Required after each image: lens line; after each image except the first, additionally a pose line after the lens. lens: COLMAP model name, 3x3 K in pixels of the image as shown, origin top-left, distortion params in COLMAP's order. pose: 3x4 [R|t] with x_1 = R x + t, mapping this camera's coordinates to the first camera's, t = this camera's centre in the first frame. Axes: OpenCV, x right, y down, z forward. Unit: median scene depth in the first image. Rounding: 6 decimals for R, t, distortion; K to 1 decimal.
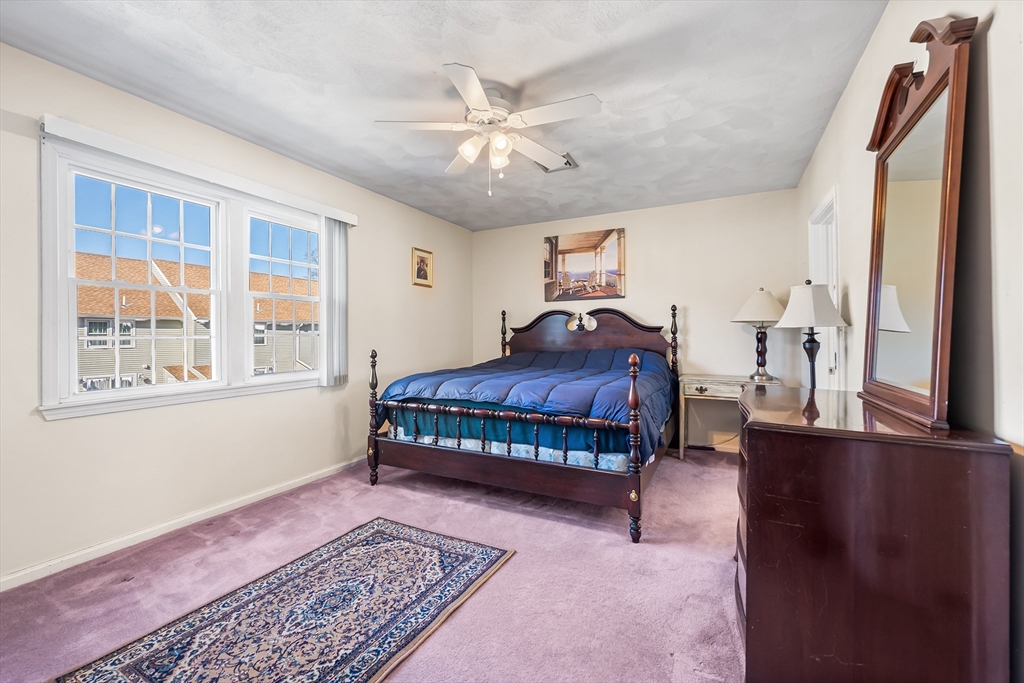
lens RADIAL K [[416.8, 0, 515.0], [0, 416.8, 339.0], [0, 0, 1]] dist [-0.003506, 0.000795]
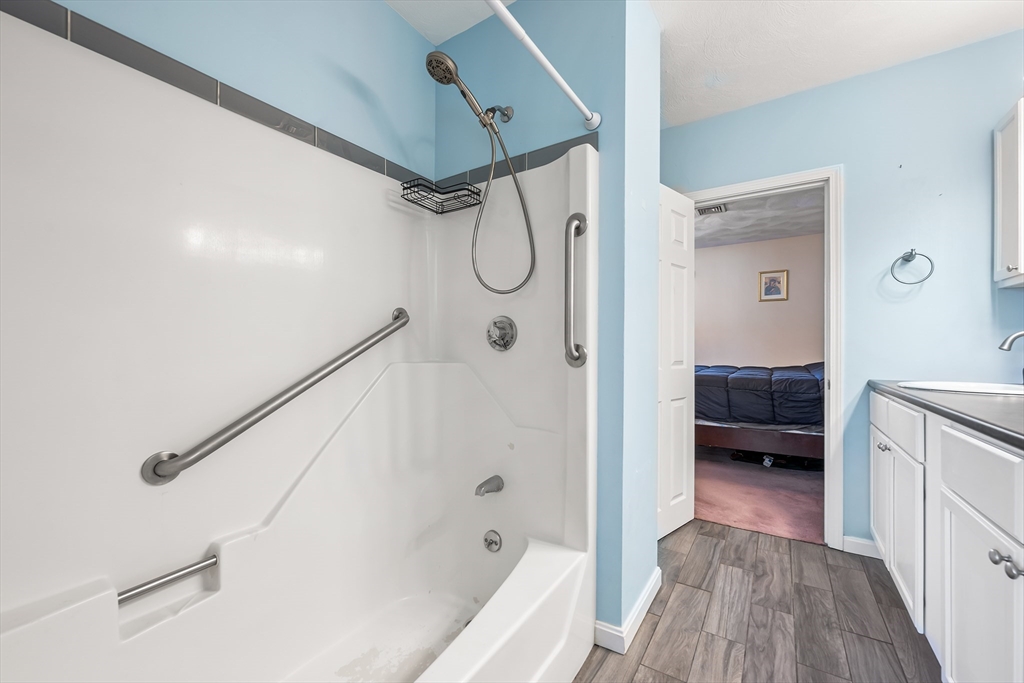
lens RADIAL K [[416.8, 0, 512.0], [0, 416.8, 350.2], [0, 0, 1]] dist [-0.003506, 0.000795]
pose [[-0.105457, 0.006902, -0.994400, 1.684936], [-0.007871, 0.999939, 0.007775, 0.022501], [0.994393, 0.008646, -0.105396, 0.583196]]
